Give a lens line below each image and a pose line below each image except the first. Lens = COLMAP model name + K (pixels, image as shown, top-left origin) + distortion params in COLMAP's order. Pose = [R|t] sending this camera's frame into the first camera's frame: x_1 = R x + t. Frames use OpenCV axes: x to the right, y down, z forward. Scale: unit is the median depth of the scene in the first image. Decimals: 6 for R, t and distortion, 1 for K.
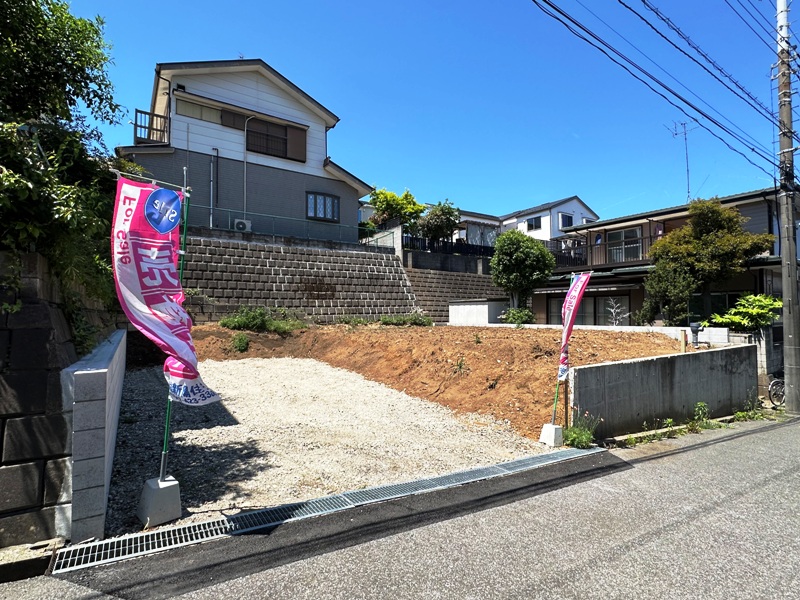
lens RADIAL K [[395.4, 0, 396.8], [0, 395.4, 302.5], [0, 0, 1]] dist [-0.002490, -0.000656]
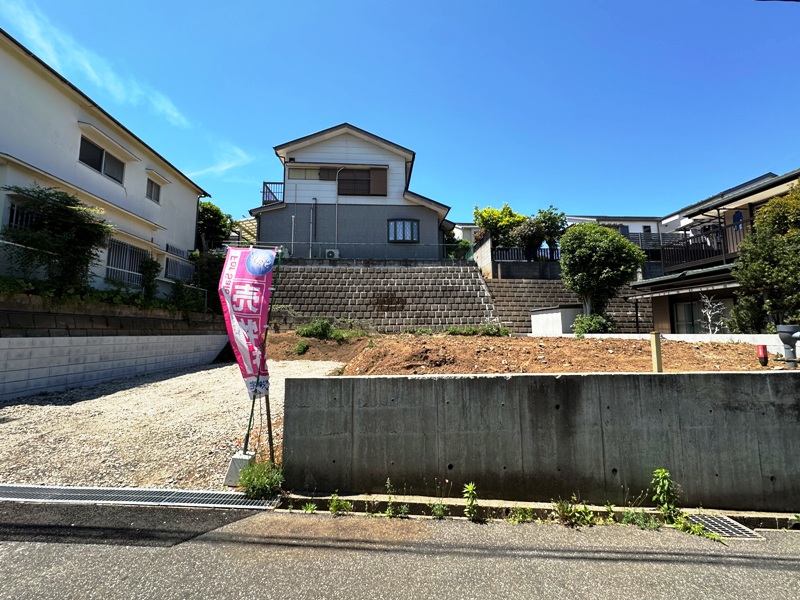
lens RADIAL K [[337.0, 0, 406.3], [0, 337.0, 294.9], [0, 0, 1]] dist [-0.005642, 0.001464]
pose [[0.867029, -0.054947, -0.495219, 0.323663], [0.016507, 0.996523, -0.081668, 0.024123], [0.497984, 0.062634, 0.864921, 0.196908]]
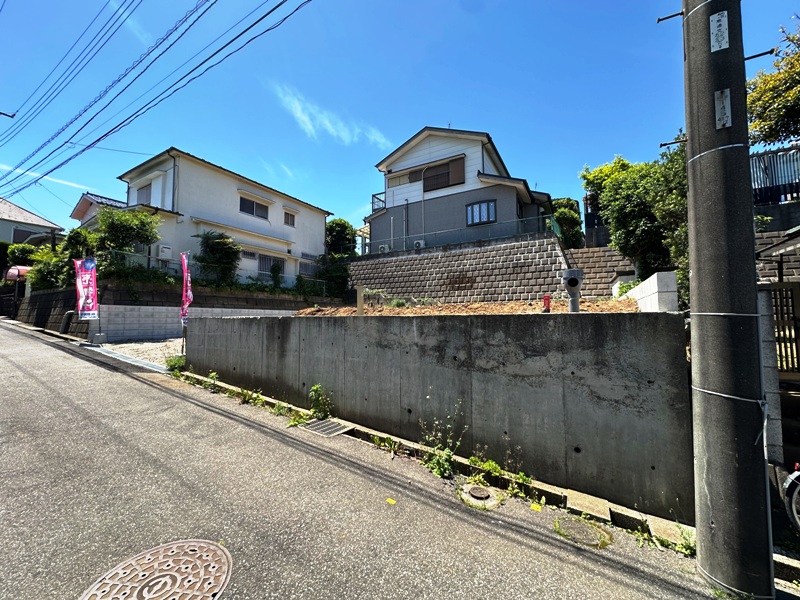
lens RADIAL K [[318.6, 0, 399.3], [0, 318.6, 299.6], [0, 0, 1]] dist [-0.004530, 0.000499]
pose [[0.435003, -0.051965, -0.898928, 0.613737], [0.027166, 0.998636, -0.044583, 0.059816], [0.900019, -0.005027, 0.435821, 0.403623]]
